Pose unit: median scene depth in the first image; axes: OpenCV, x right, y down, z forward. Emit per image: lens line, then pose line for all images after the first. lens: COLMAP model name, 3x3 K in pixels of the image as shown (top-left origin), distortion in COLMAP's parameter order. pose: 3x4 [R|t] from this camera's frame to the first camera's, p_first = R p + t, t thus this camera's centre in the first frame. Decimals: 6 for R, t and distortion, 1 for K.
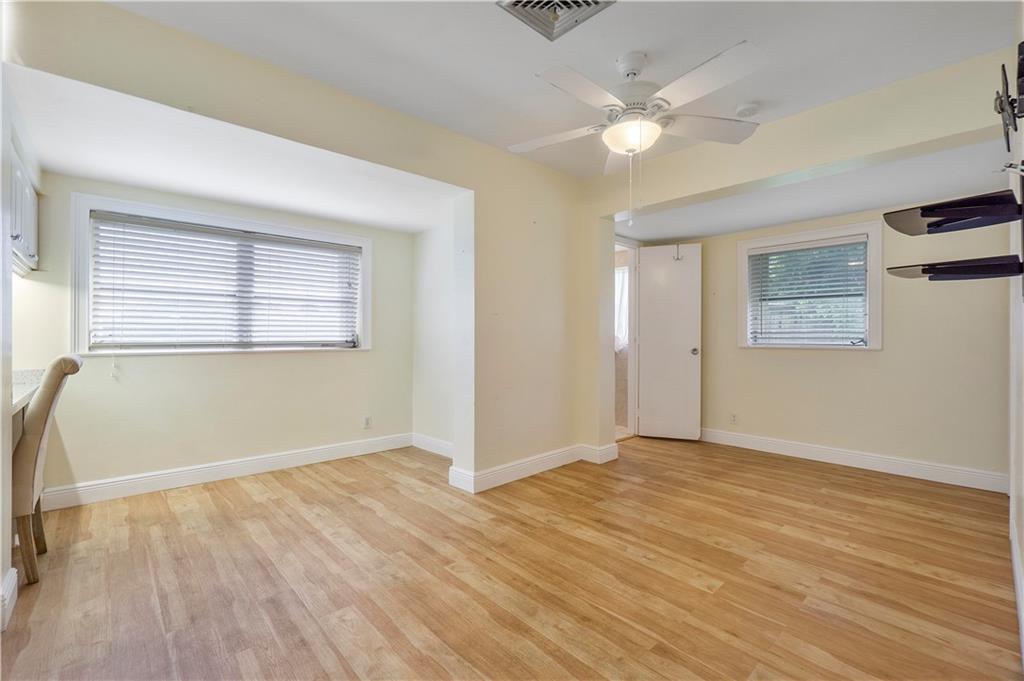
lens RADIAL K [[439.3, 0, 505.3], [0, 439.3, 338.4], [0, 0, 1]] dist [-0.007432, 0.001450]
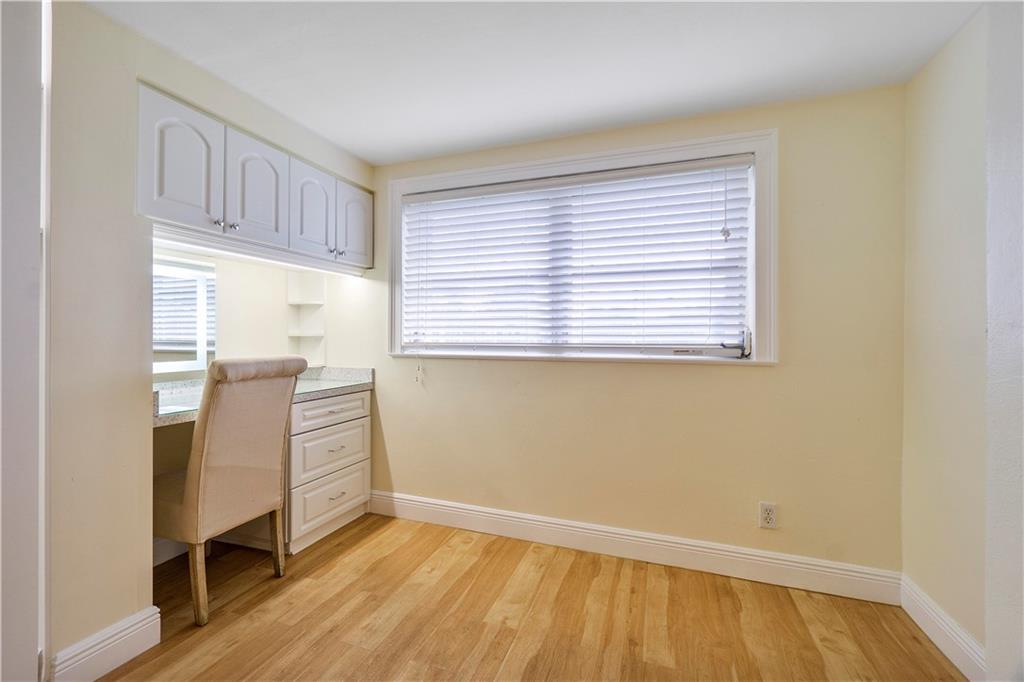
lens RADIAL K [[439.3, 0, 507.1], [0, 439.3, 338.0], [0, 0, 1]] dist [-0.007432, 0.001450]
pose [[0.464889, 0.005895, -0.885349, -0.039080], [-0.006399, 0.999974, 0.003298, -0.002545], [0.885346, 0.004132, 0.464915, 0.746483]]
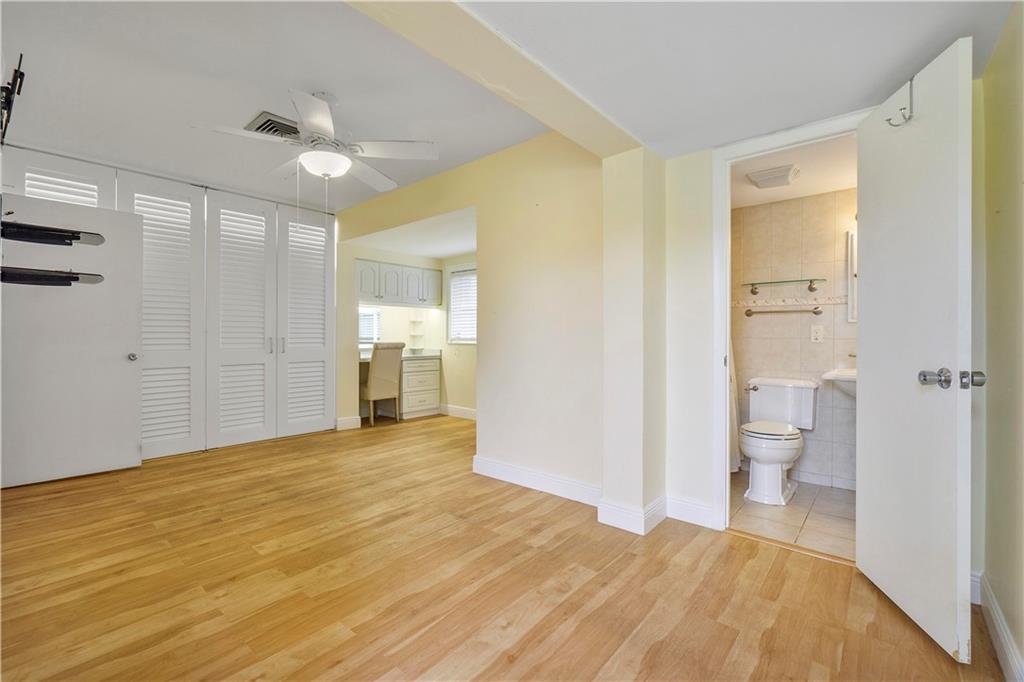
lens RADIAL K [[439.3, 0, 508.0], [0, 439.3, 337.0], [0, 0, 1]] dist [-0.007432, 0.001450]
pose [[0.120104, 0.006376, -0.992741, 1.128102], [-0.006878, 0.999961, 0.005590, -0.006024], [0.992737, 0.006157, 0.120143, 0.997435]]
